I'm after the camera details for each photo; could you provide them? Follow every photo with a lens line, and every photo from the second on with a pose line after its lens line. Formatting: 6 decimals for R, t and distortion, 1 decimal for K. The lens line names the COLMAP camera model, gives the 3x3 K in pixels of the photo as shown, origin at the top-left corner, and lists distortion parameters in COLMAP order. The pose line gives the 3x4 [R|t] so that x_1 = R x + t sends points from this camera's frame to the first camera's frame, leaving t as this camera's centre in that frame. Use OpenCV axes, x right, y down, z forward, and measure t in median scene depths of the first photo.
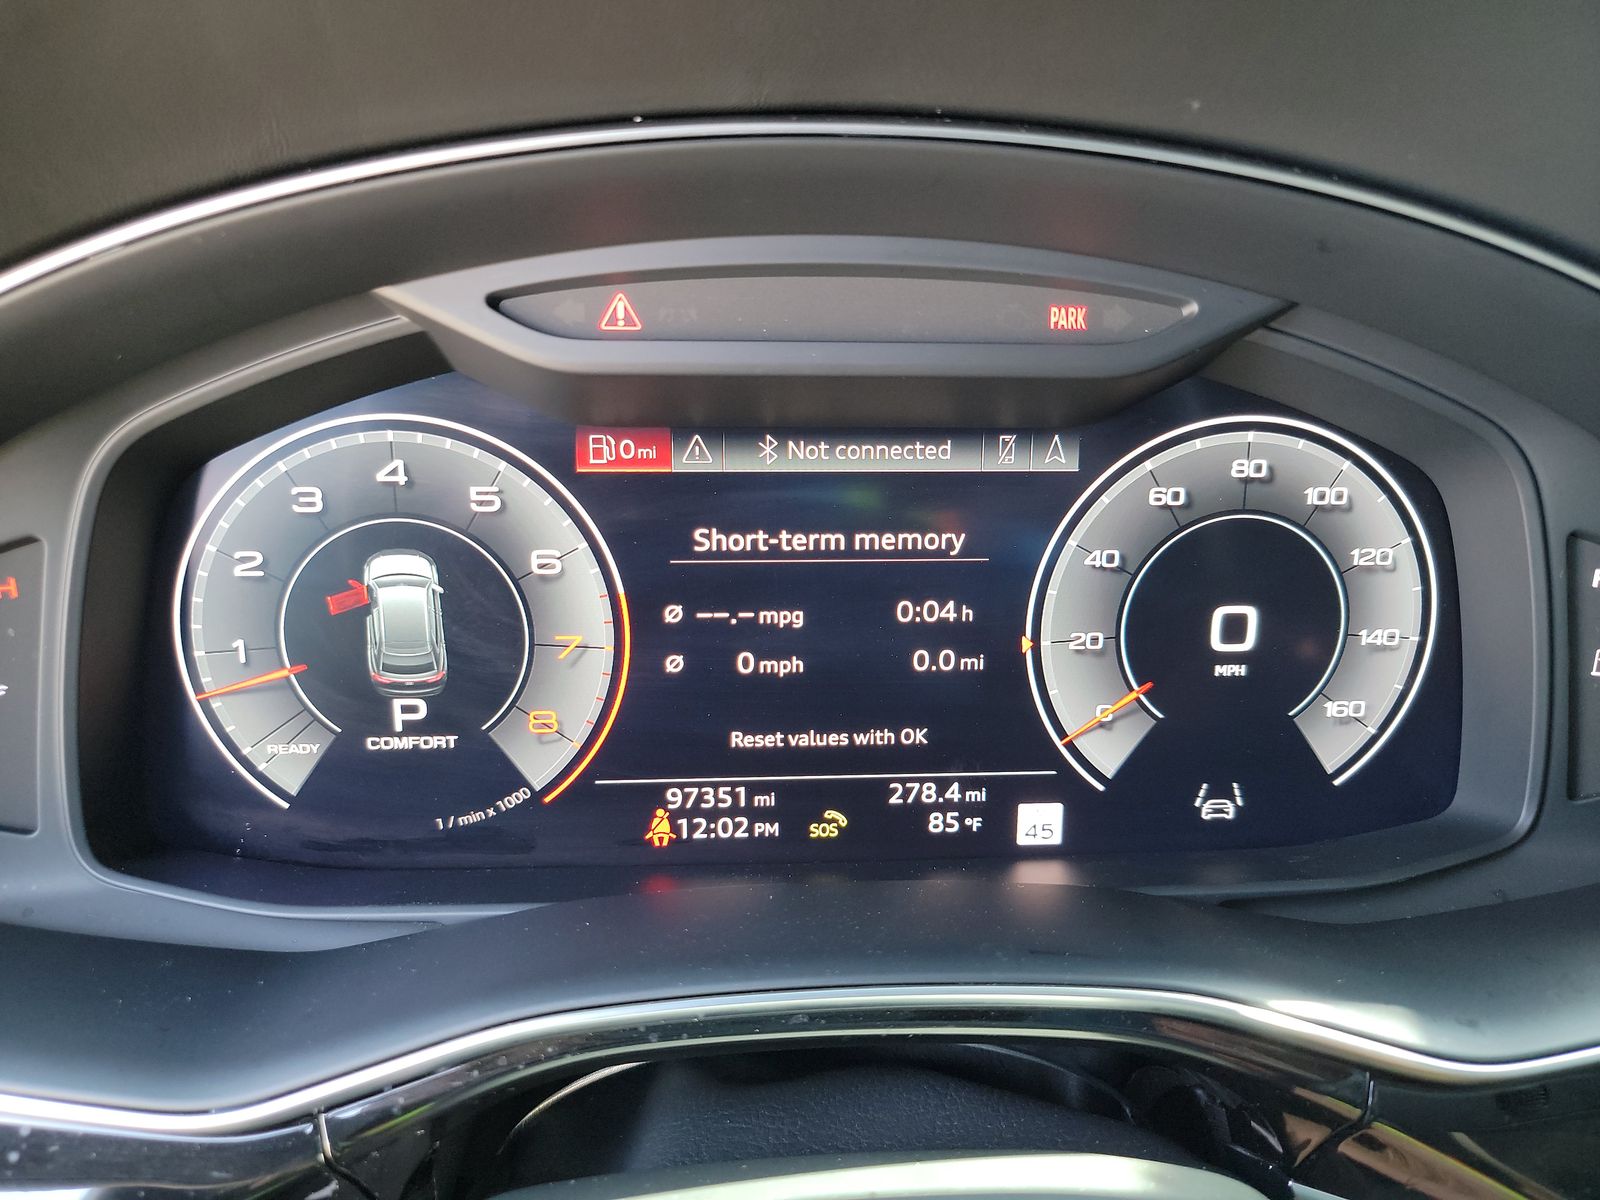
lens RADIAL K [[1127.4, 0, 802.9], [0, 1127.4, 599.6], [0, 0, 1]] dist [-0.003877, -0.002868]
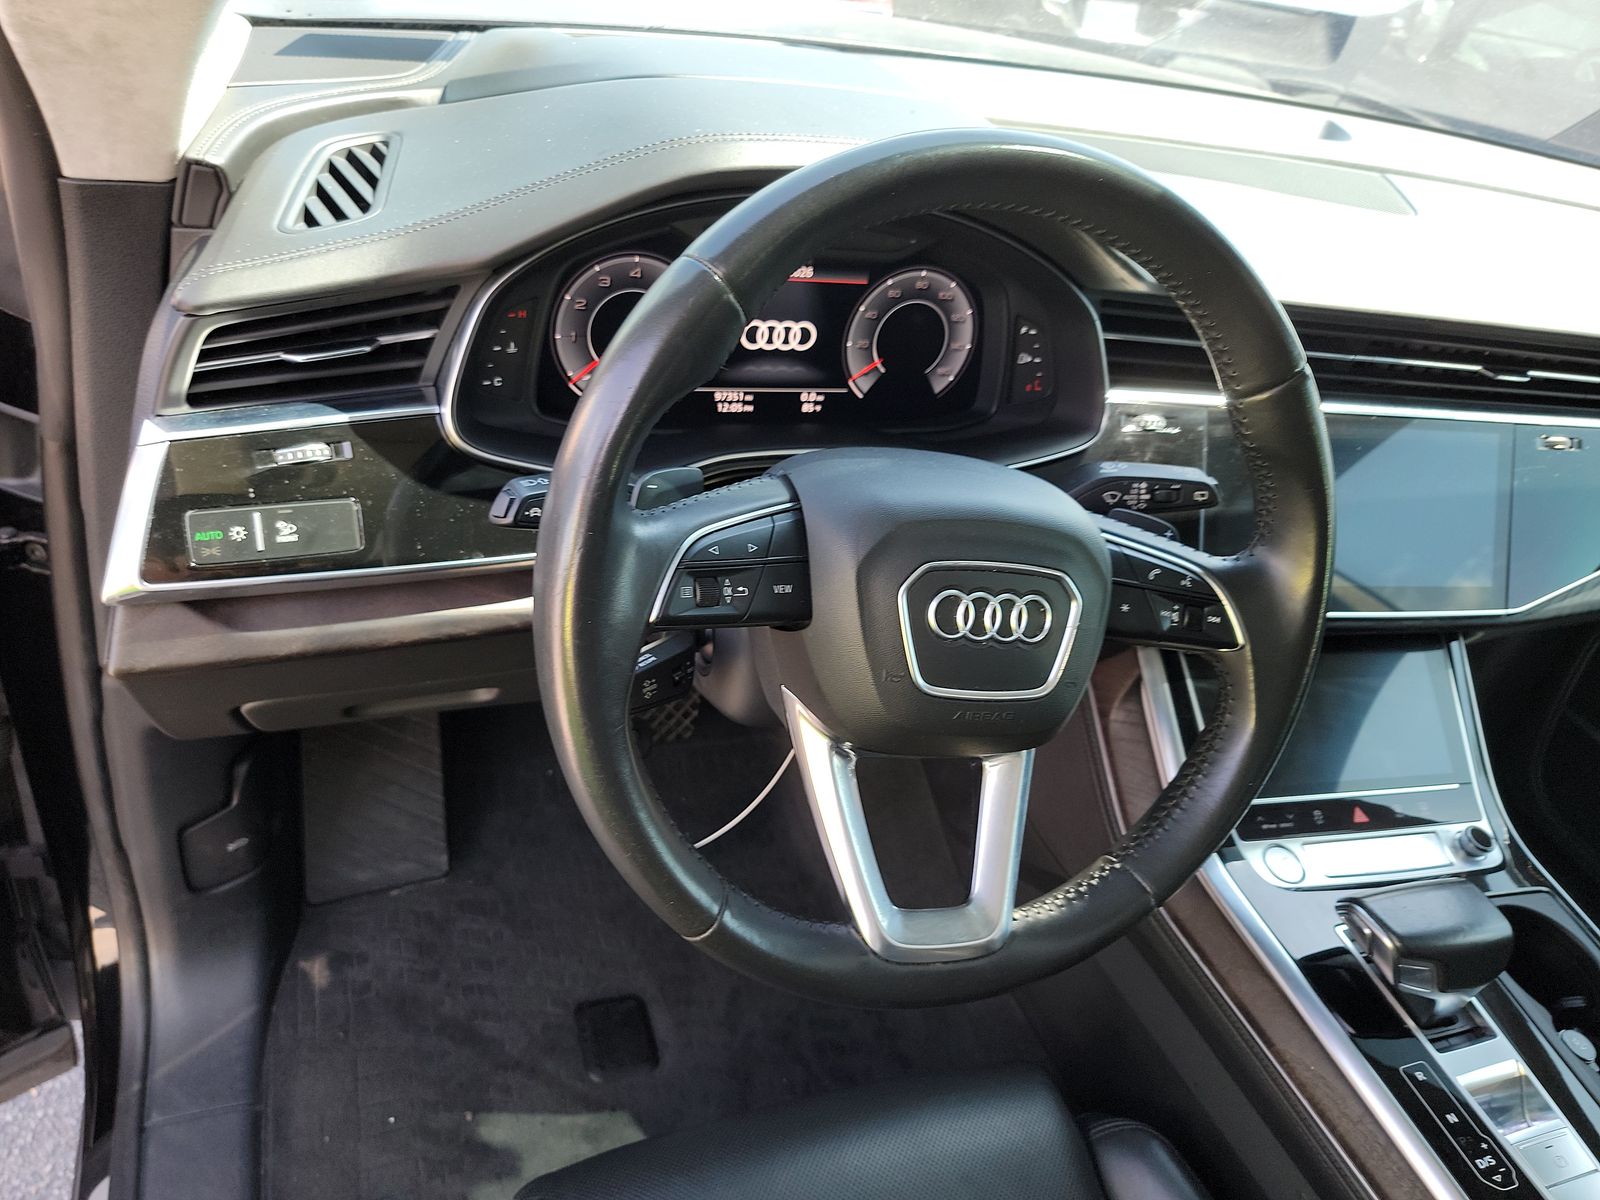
lens RADIAL K [[1127.4, 0, 798.8], [0, 1127.4, 598.5], [0, 0, 1]] dist [-0.003877, -0.002868]
pose [[0.949150, -0.031832, 0.313212, -0.798885], [-0.066813, 0.951847, 0.299205, -0.188163], [-0.307654, -0.304917, 0.901318, -1.676302]]
